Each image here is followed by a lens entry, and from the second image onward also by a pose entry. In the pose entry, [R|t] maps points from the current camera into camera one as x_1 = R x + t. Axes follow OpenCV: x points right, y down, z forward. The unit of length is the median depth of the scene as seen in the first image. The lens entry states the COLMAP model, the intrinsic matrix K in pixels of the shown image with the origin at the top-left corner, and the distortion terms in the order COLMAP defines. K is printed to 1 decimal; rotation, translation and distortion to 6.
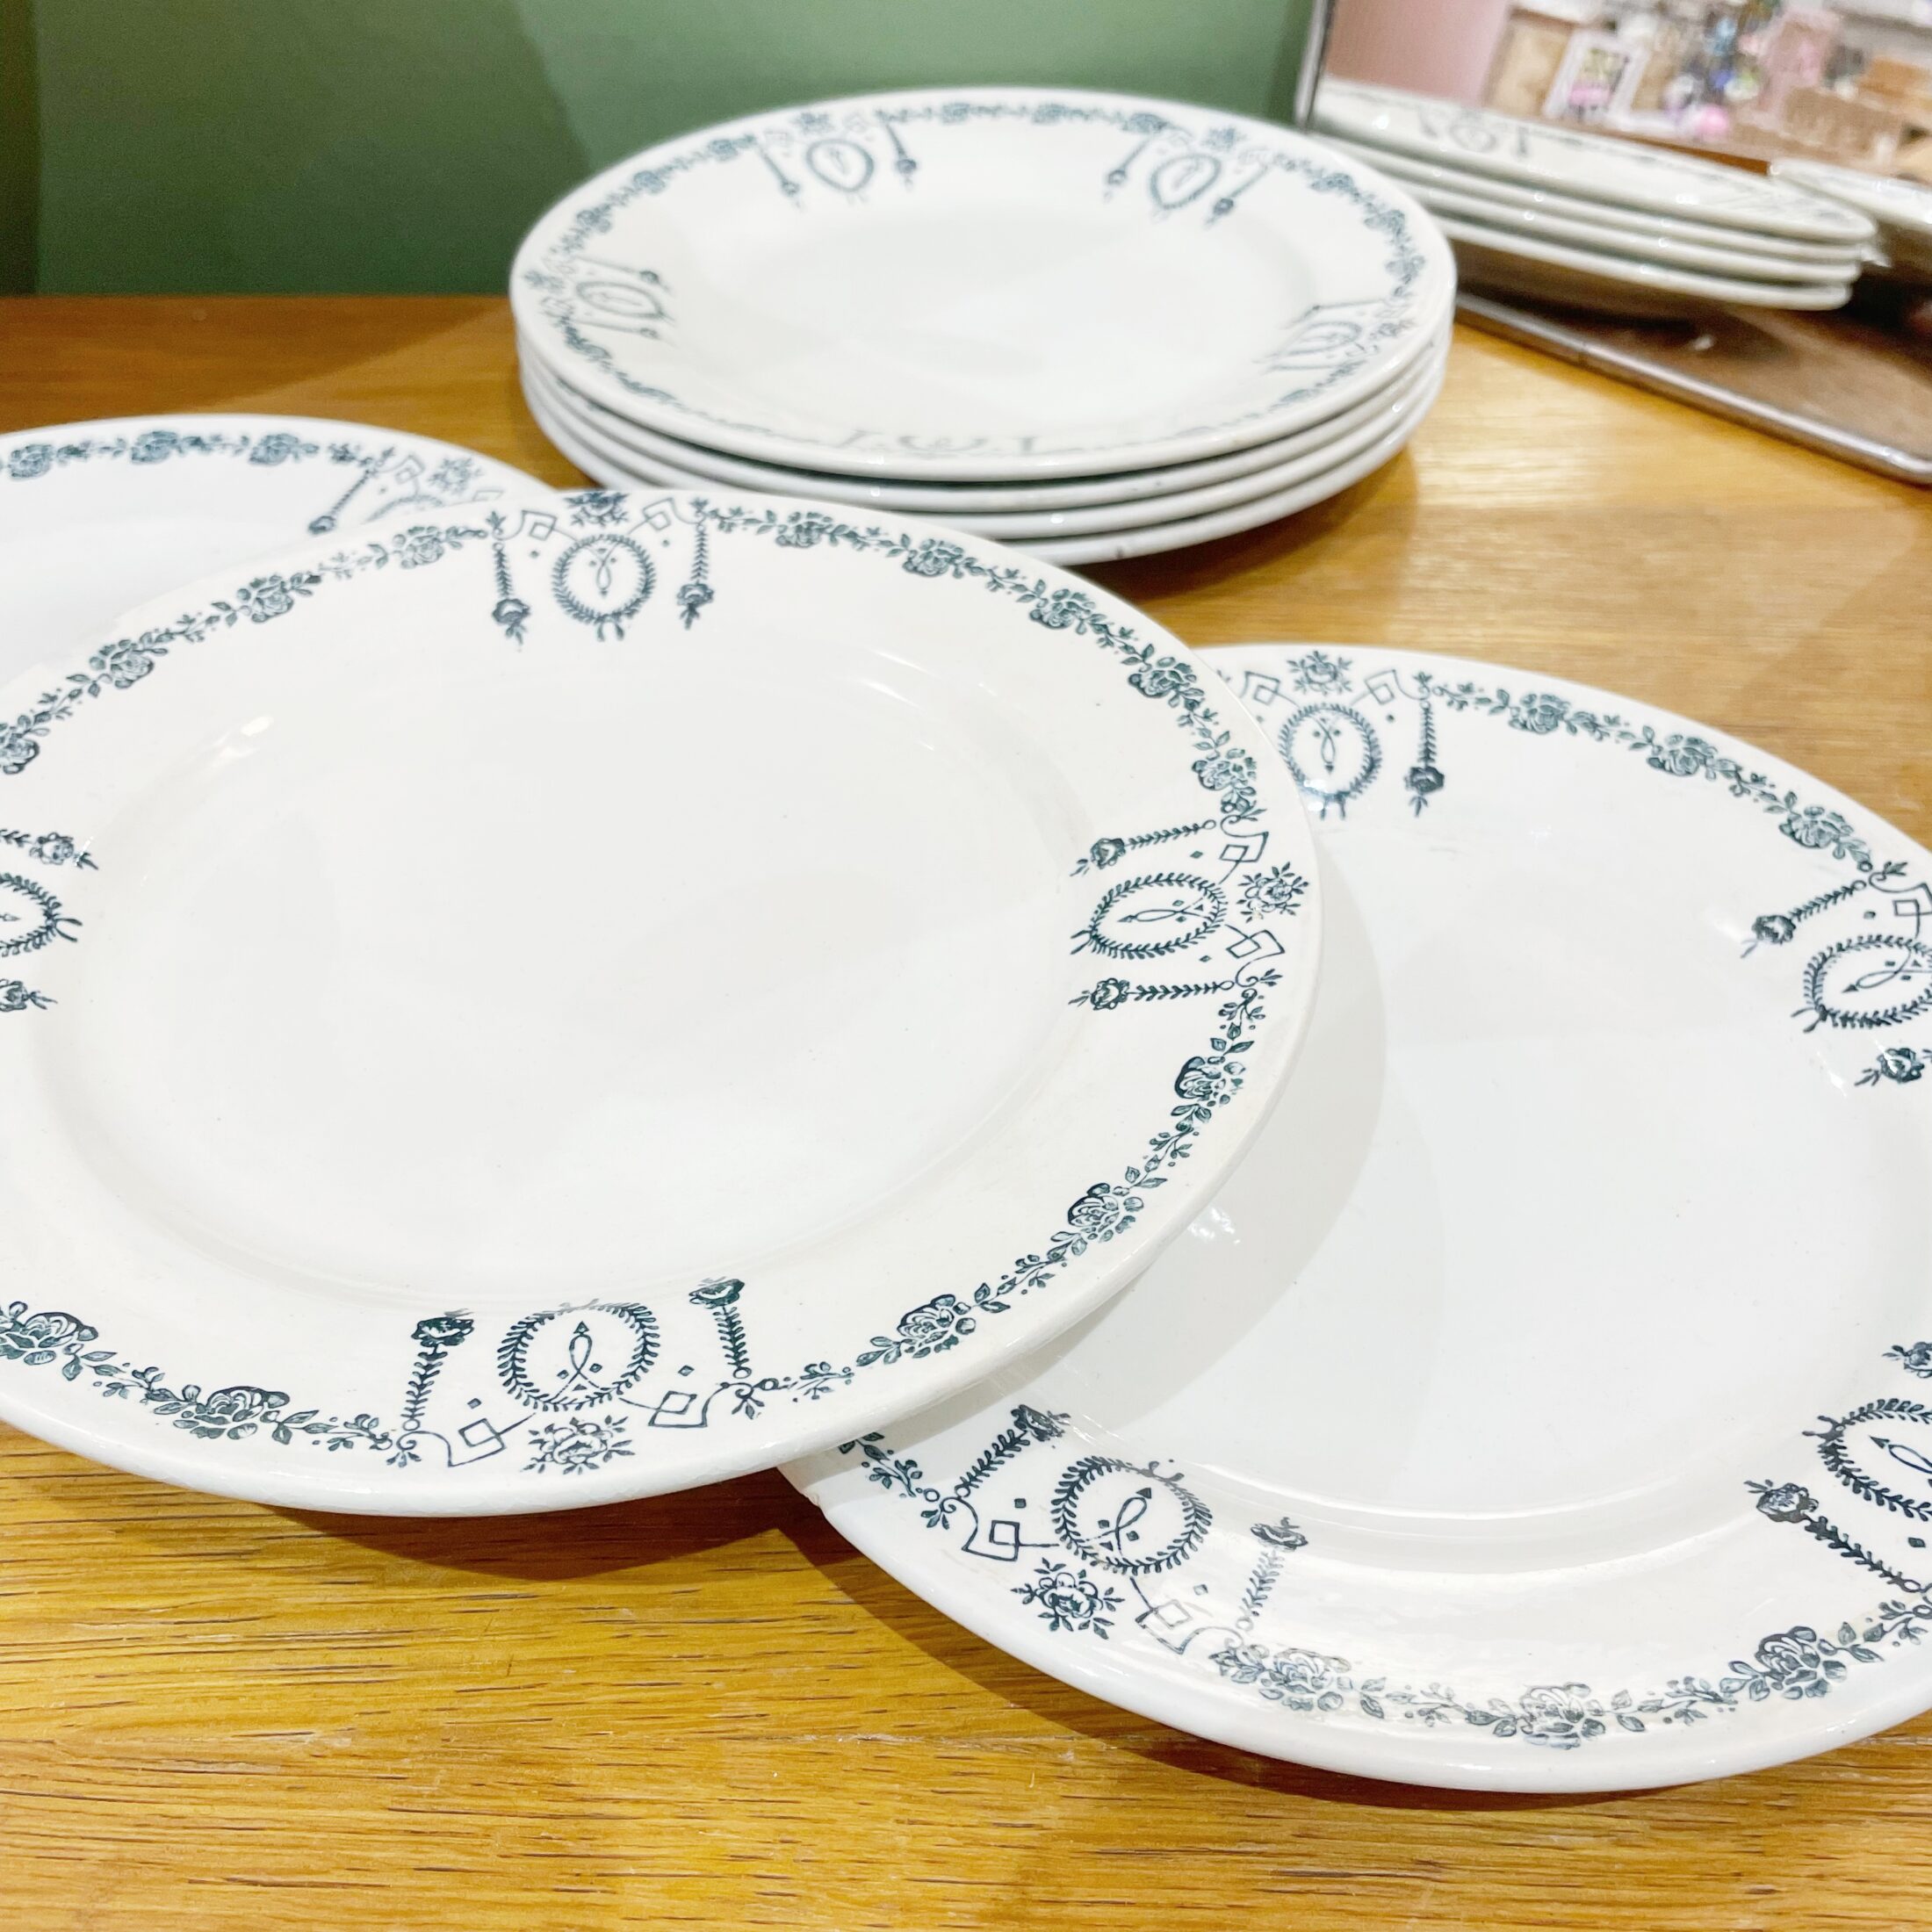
lens RADIAL K [[1956.1, 0, 993.7], [0, 1956.1, 995.3], [0, 0, 1]] dist [0.021725, 0.000000]
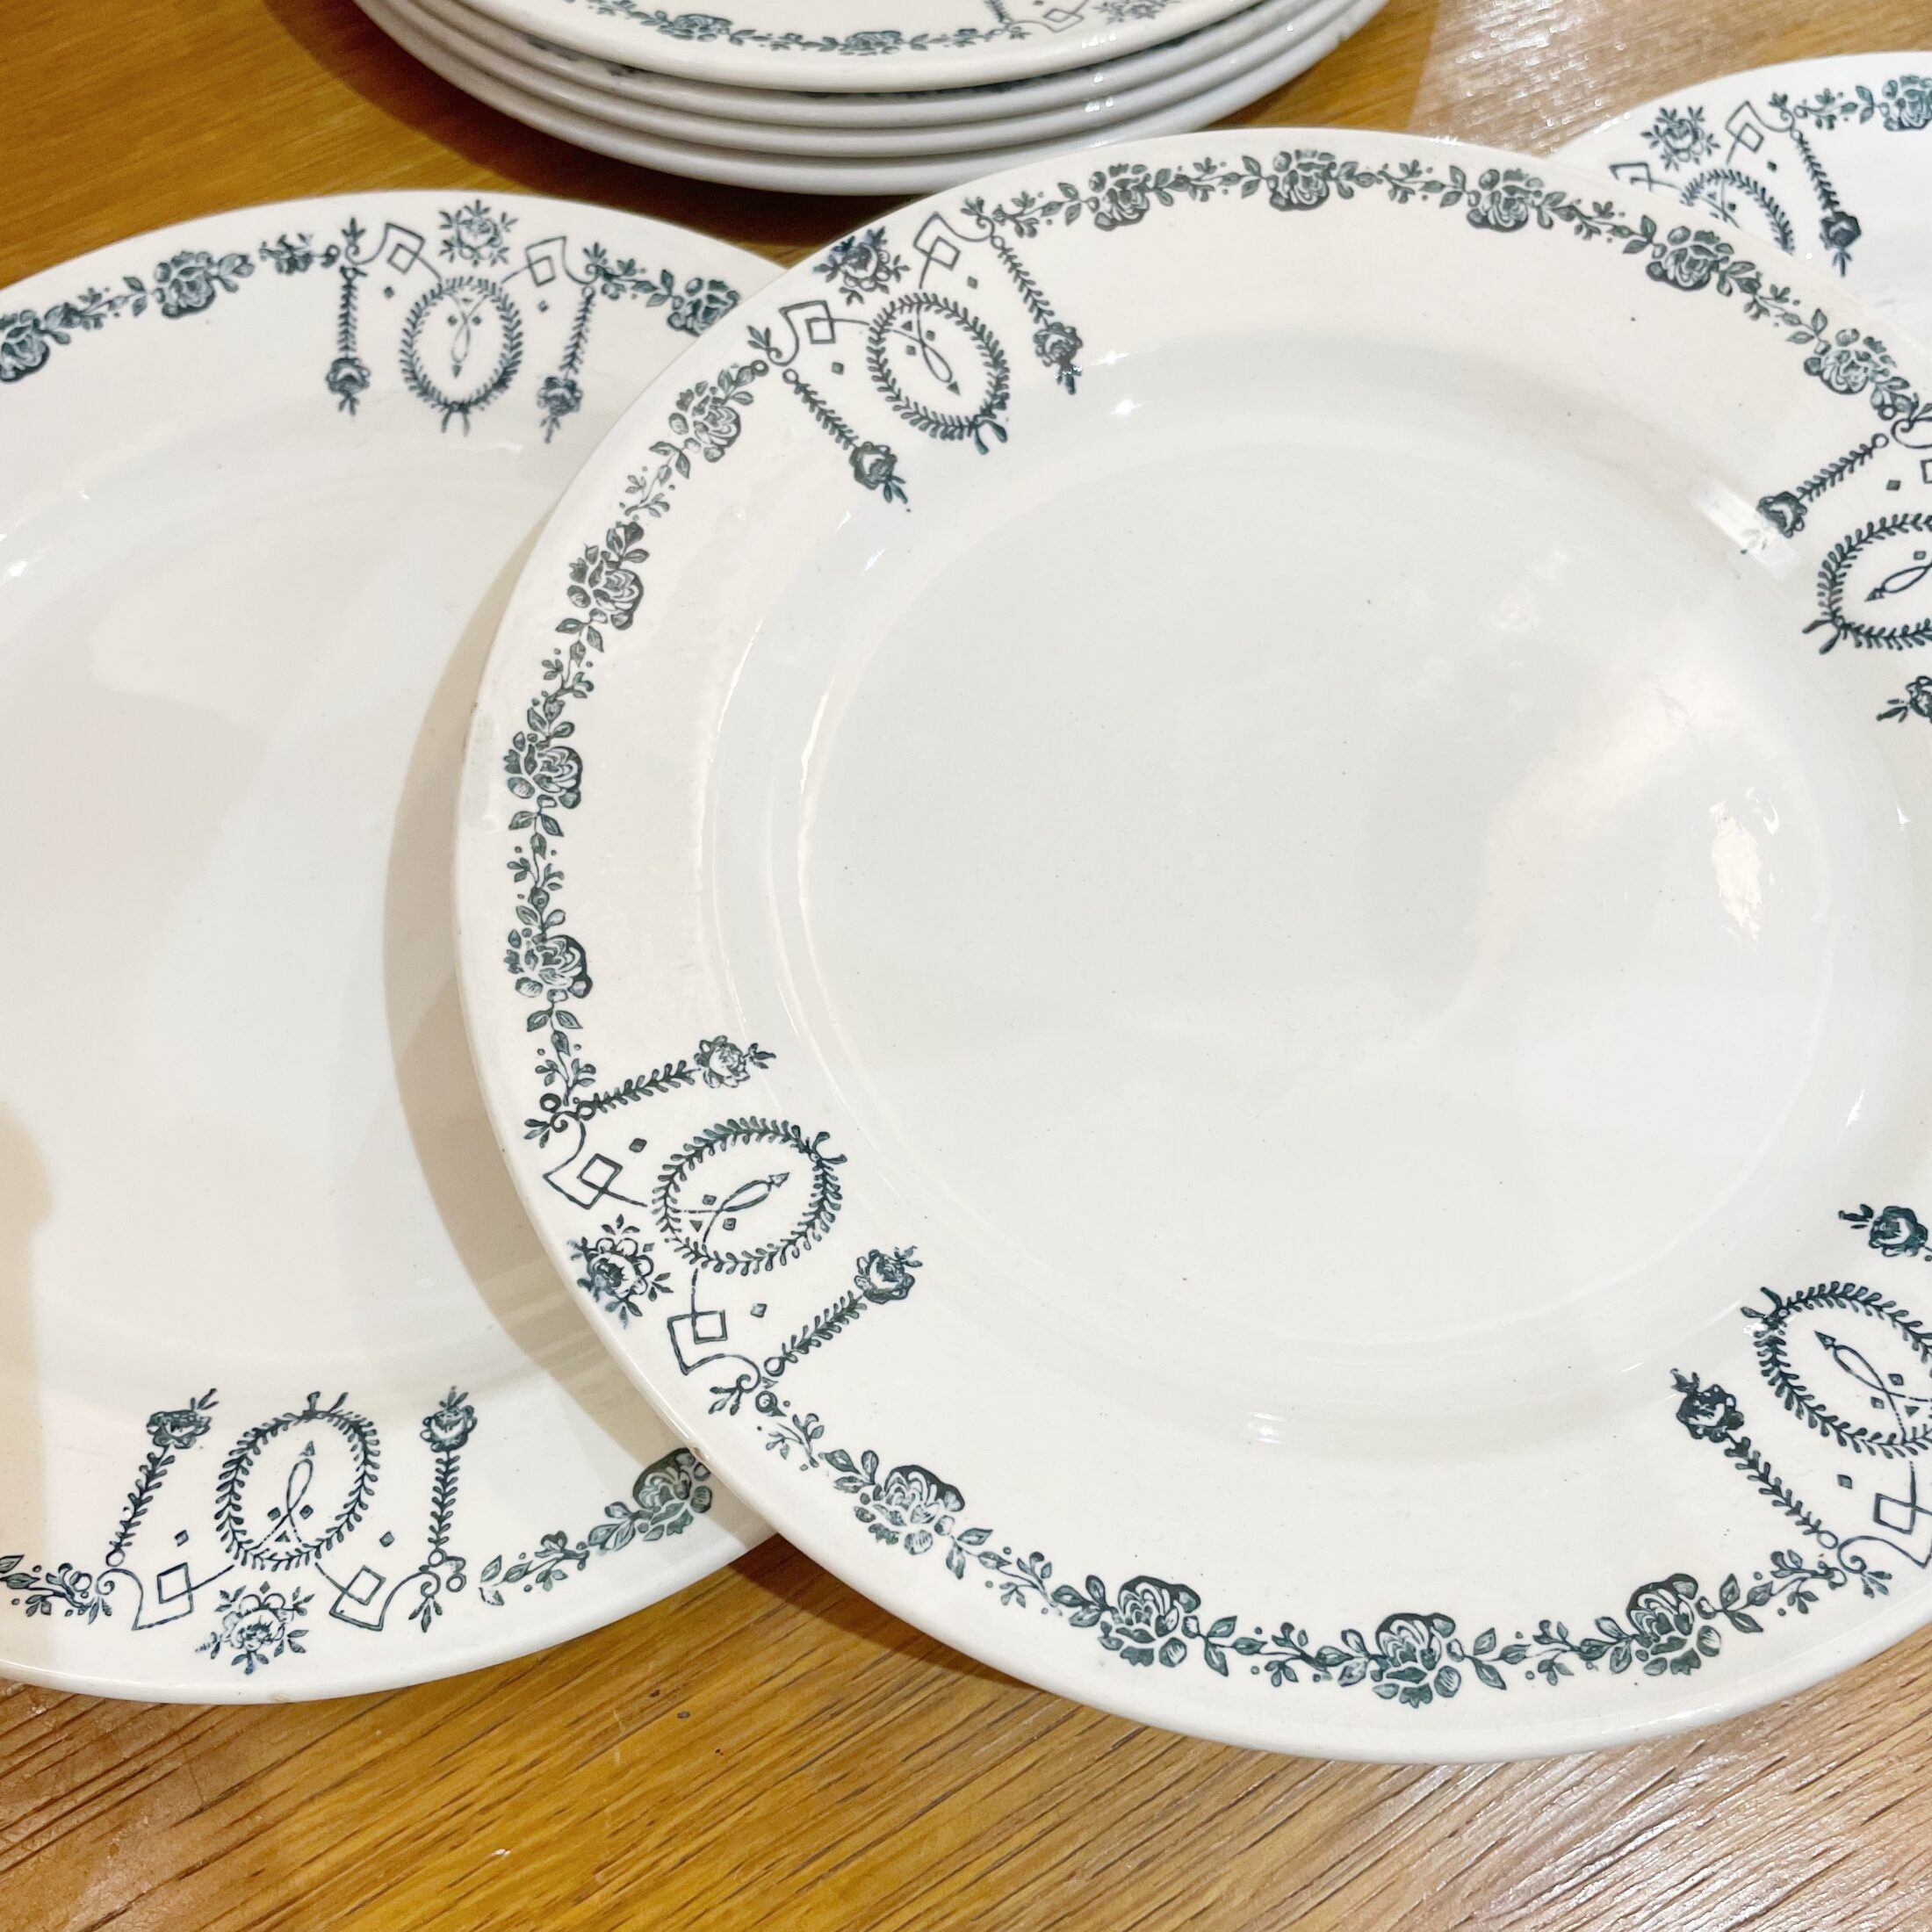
lens RADIAL K [[1956.1, 0, 951.4], [0, 1956.1, 975.7], [0, 0, 1]] dist [0.021725, 0.000000]
pose [[0.872469, -0.448417, 0.194218, -0.515850], [0.330076, 0.833845, 0.442440, -0.402506], [-0.360345, -0.321908, 0.875515, 0.289284]]
